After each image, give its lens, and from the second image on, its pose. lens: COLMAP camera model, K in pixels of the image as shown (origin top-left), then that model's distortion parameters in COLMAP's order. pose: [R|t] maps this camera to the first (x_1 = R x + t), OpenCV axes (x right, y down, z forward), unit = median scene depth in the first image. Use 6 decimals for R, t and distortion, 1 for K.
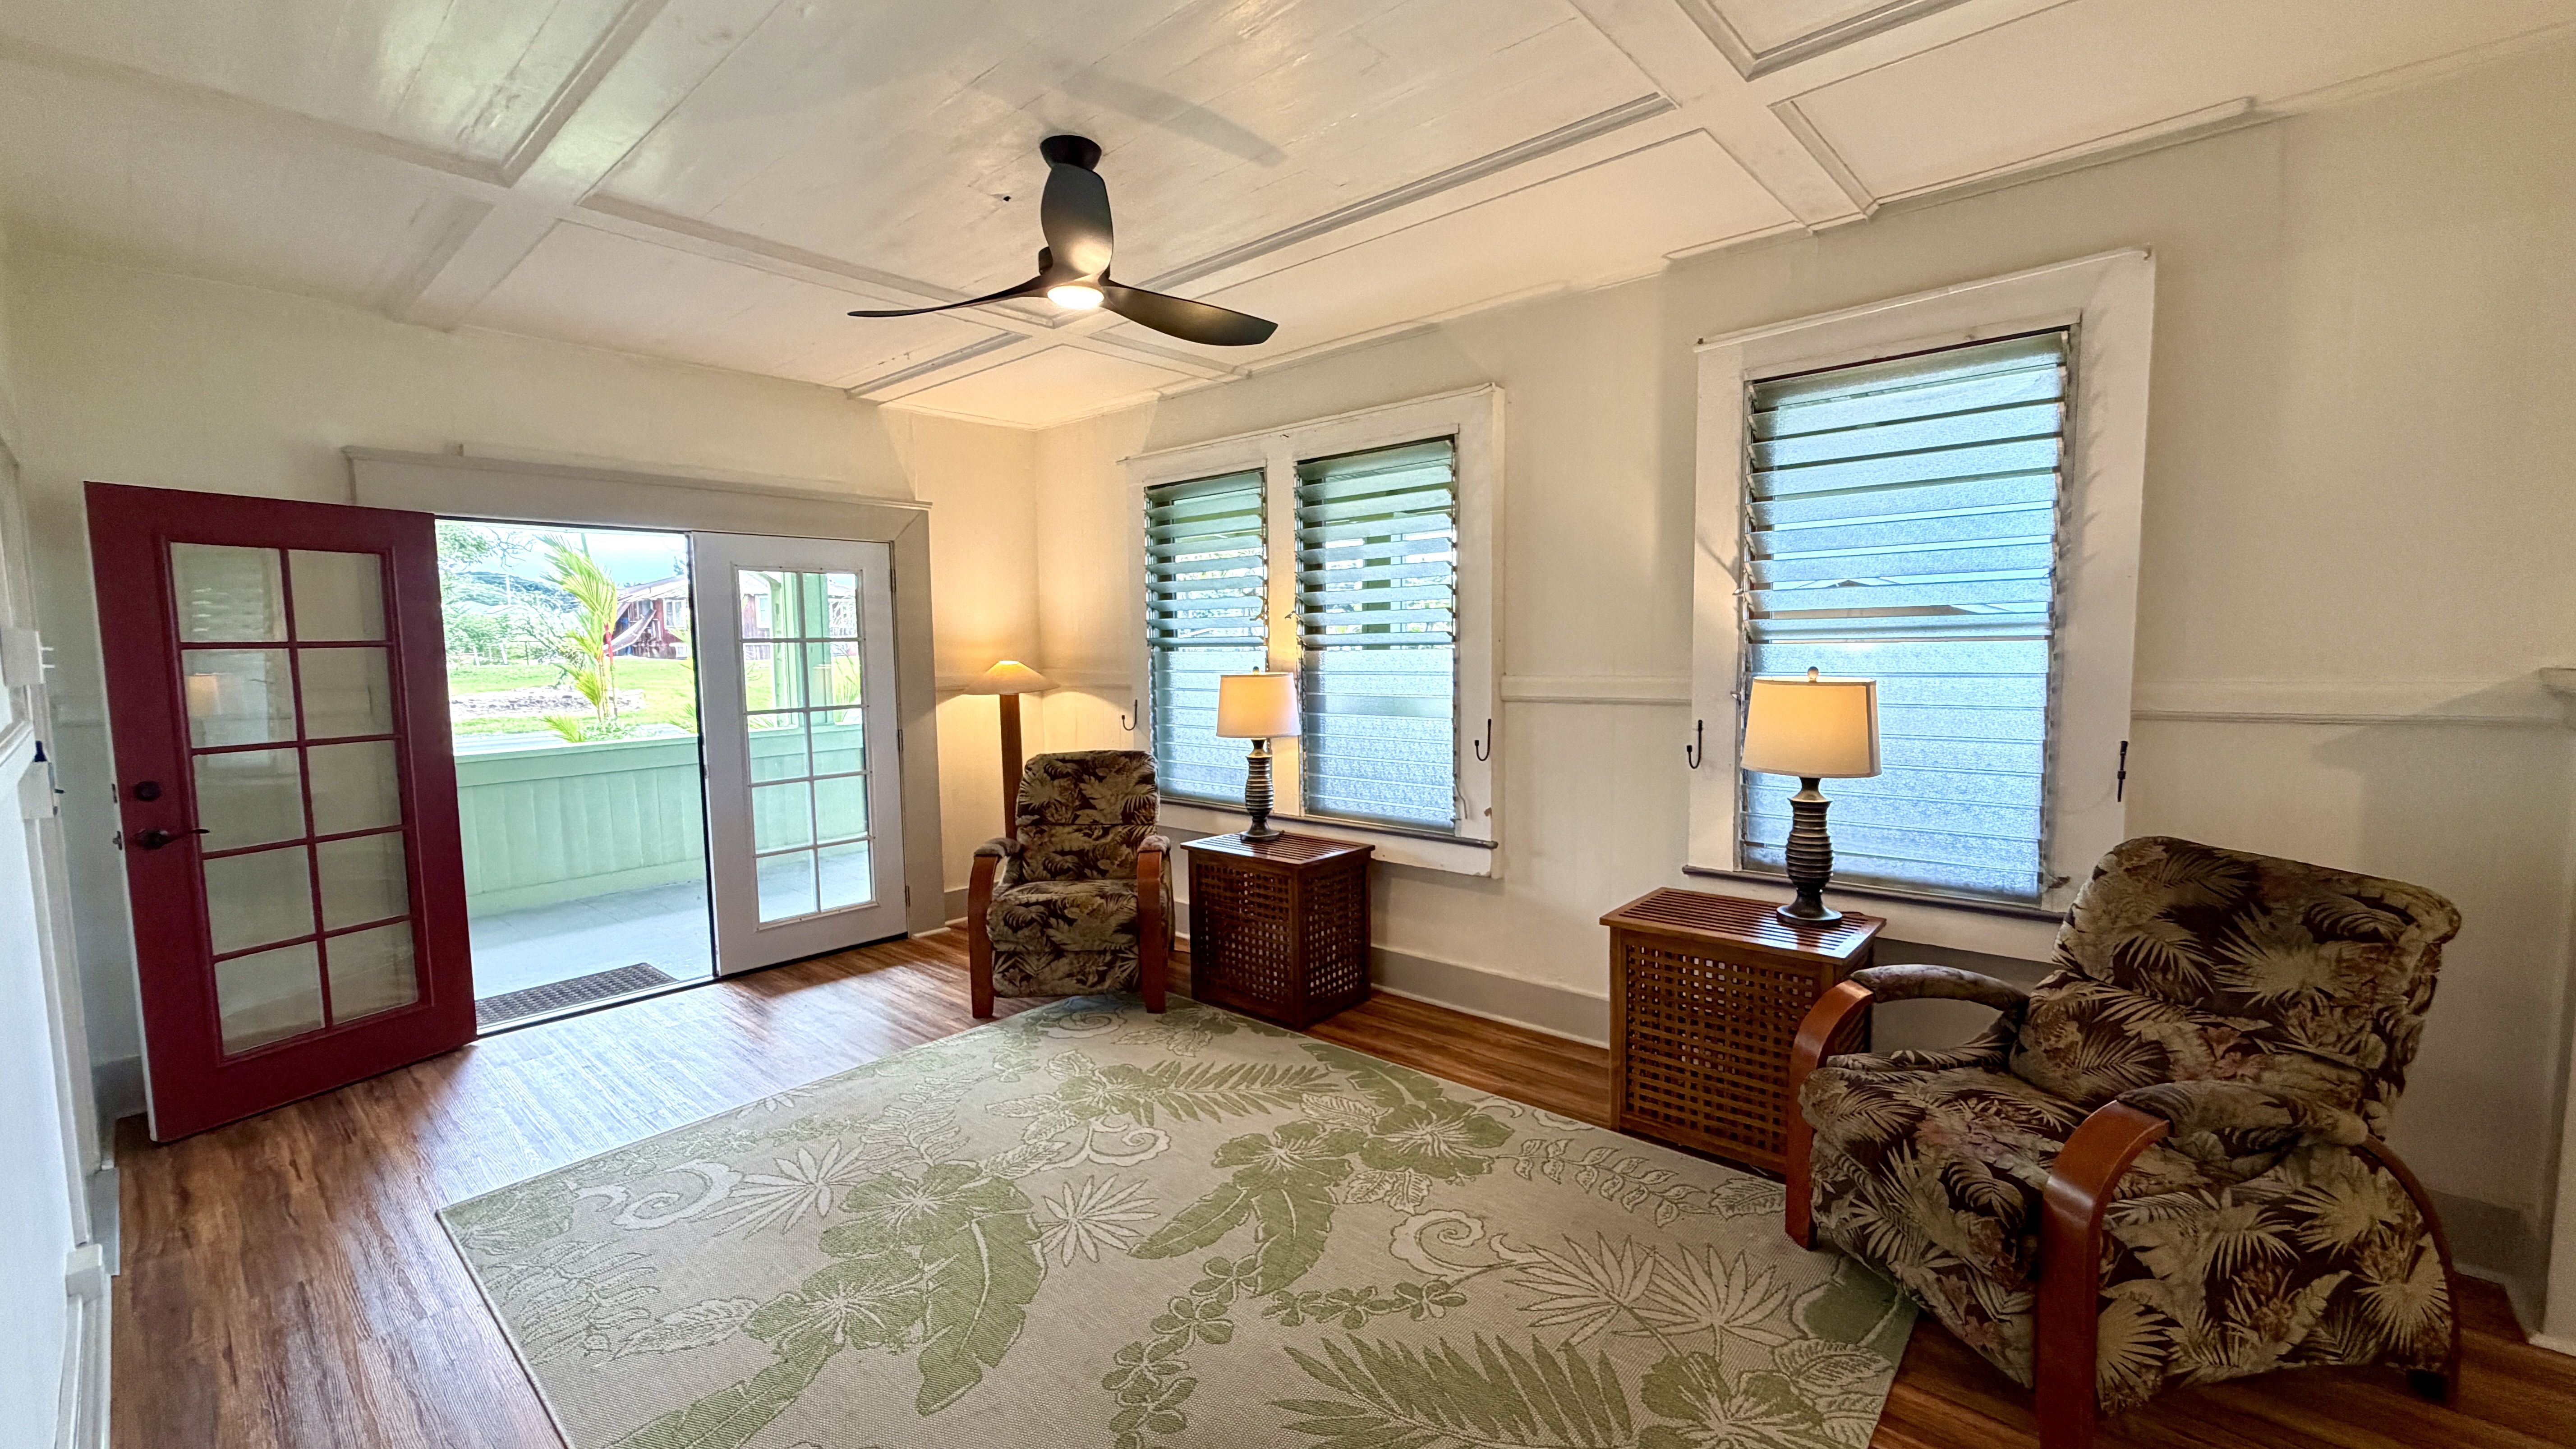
lens RADIAL K [[1034.1, 0, 1281.9], [0, 1034.1, 726.5], [0, 0, 1]] dist [0.003225, -0.000426]
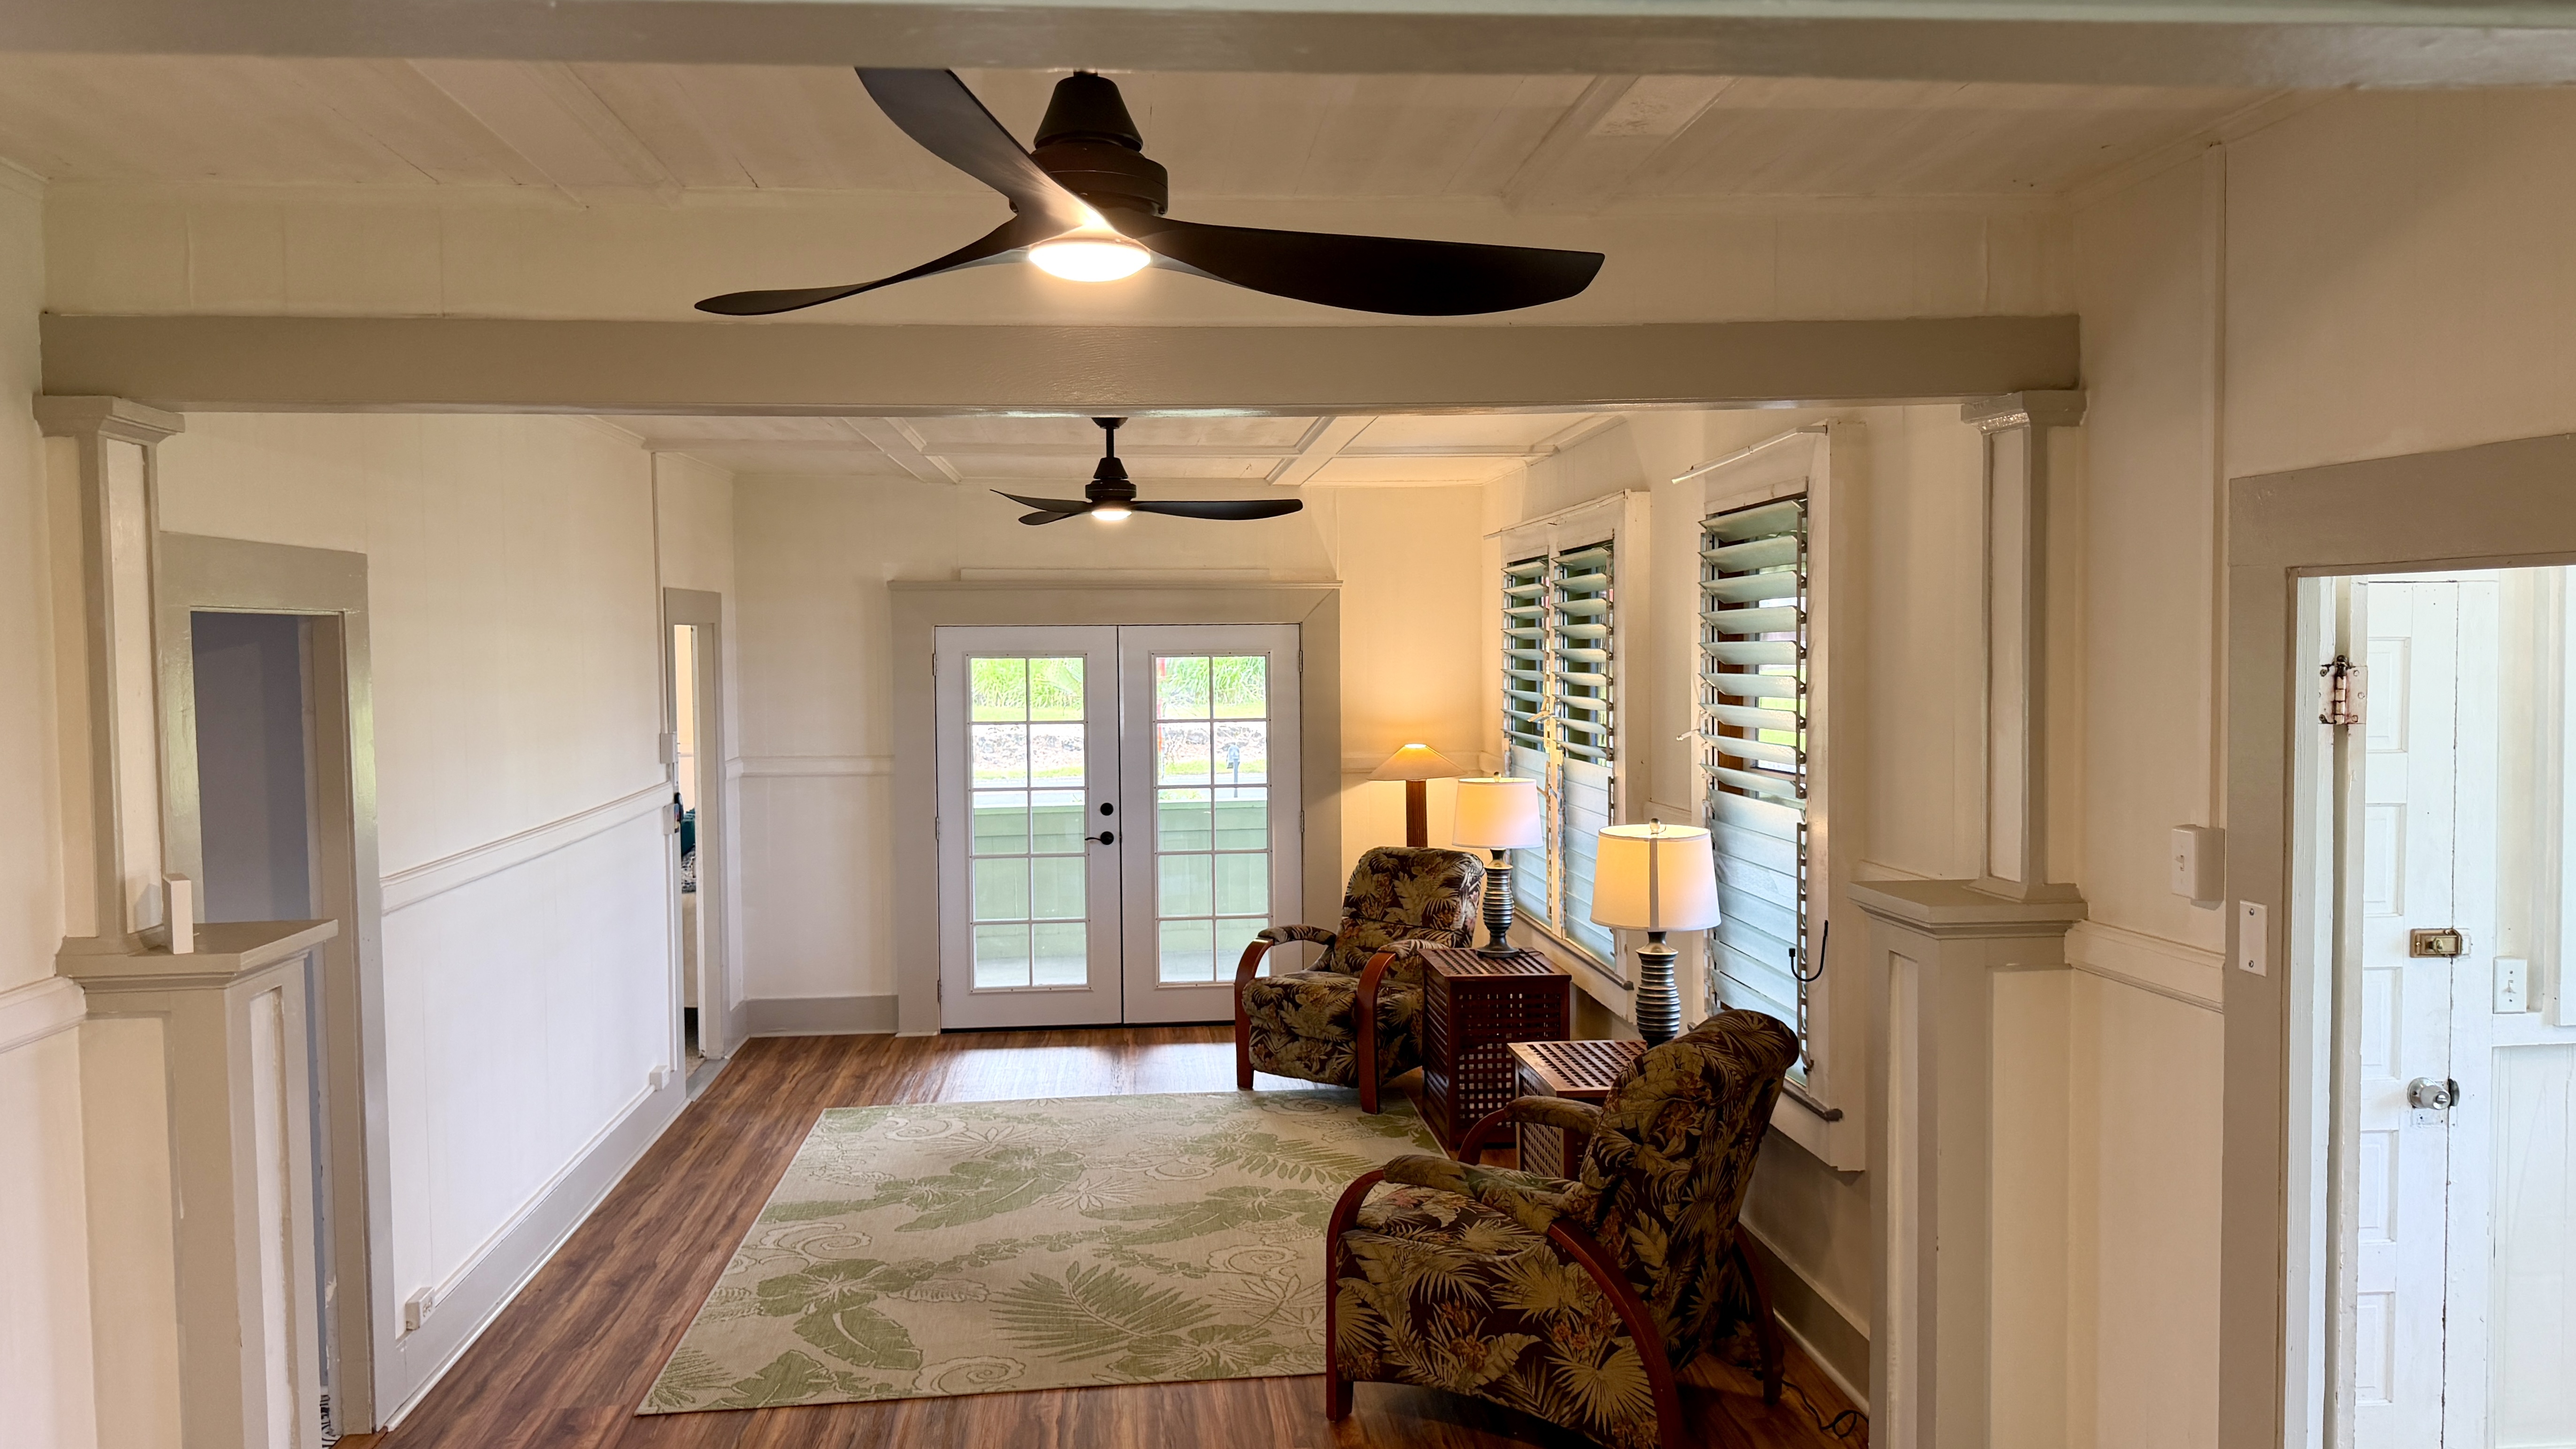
lens RADIAL K [[1886.5, 0, 1282.5], [0, 1886.5, 723.5], [0, 0, 1]] dist [0.101701, 0.000419]
pose [[0.728342, 0.035638, -0.684287, 1.482792], [-0.056580, 0.998364, -0.008227, -0.112531], [0.682874, 0.044709, 0.729167, -0.582543]]
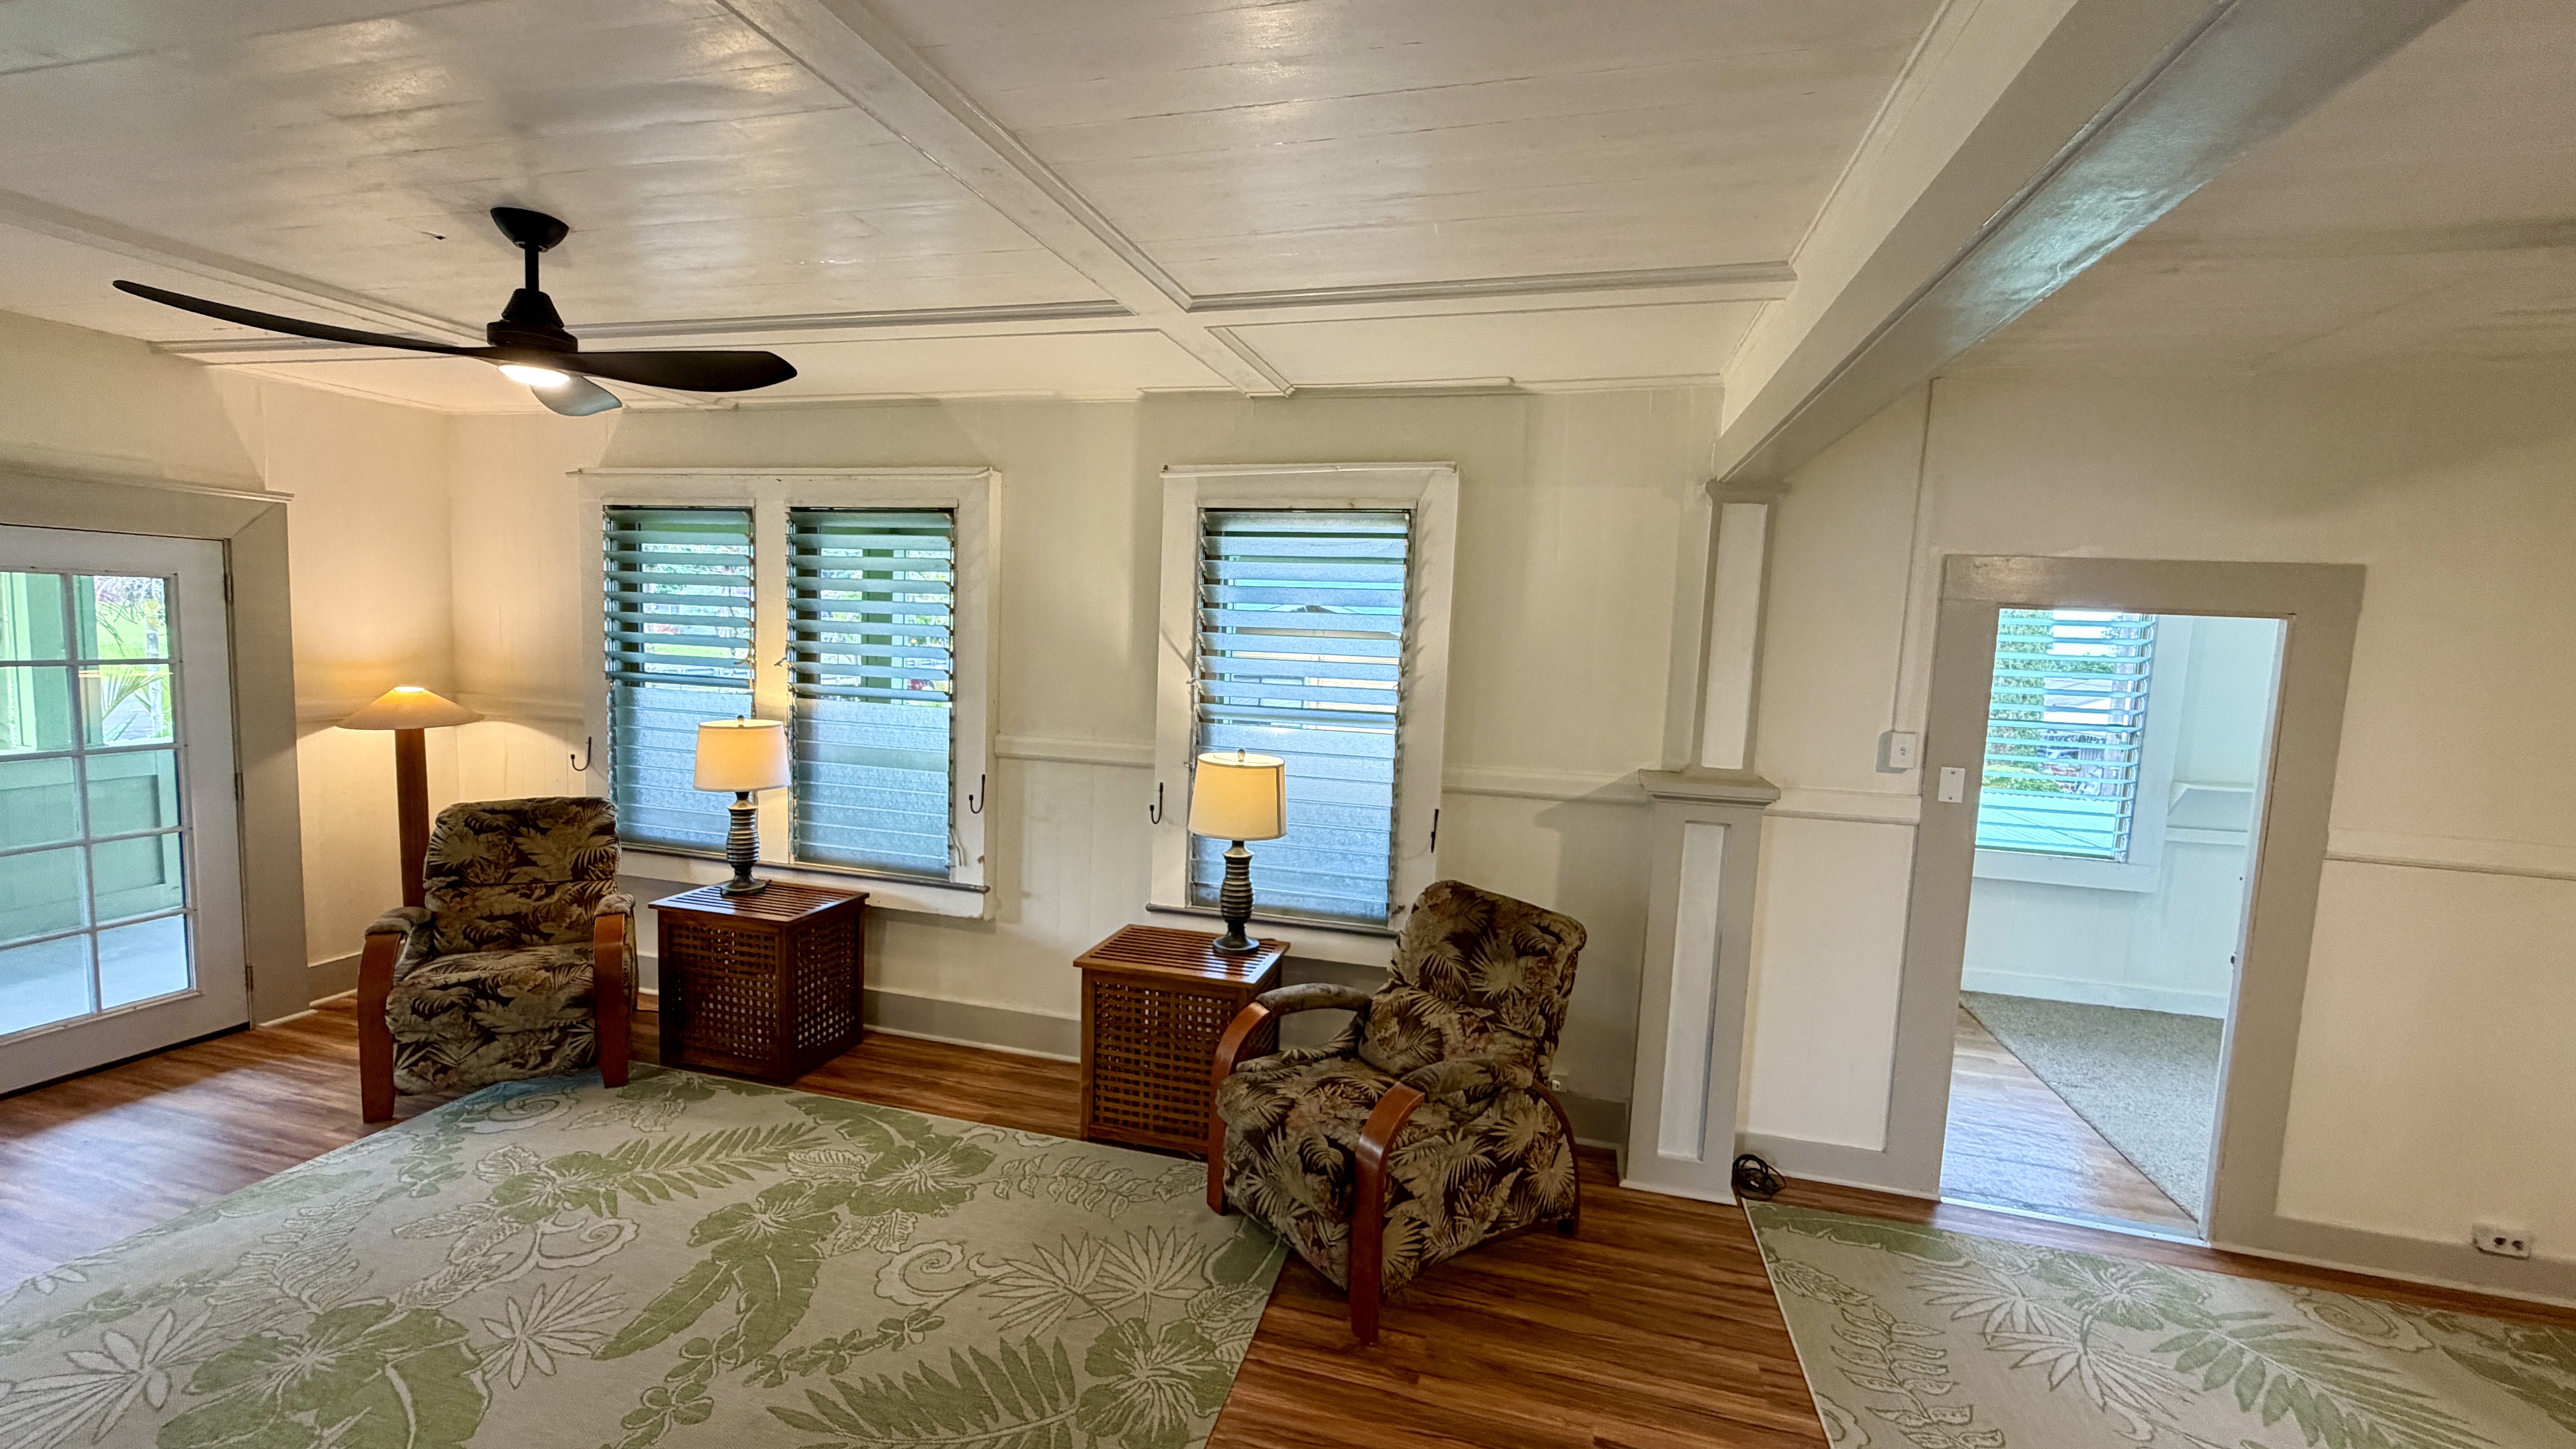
lens RADIAL K [[1034.1, 0, 1285.0], [0, 1034.1, 723.6], [0, 0, 1]] dist [0.003225, -0.000426]
pose [[0.894141, 0.010624, 0.447660, -0.004462], [-0.017374, 0.999789, 0.010976, -0.102348], [-0.447449, -0.017592, 0.894136, -0.148445]]
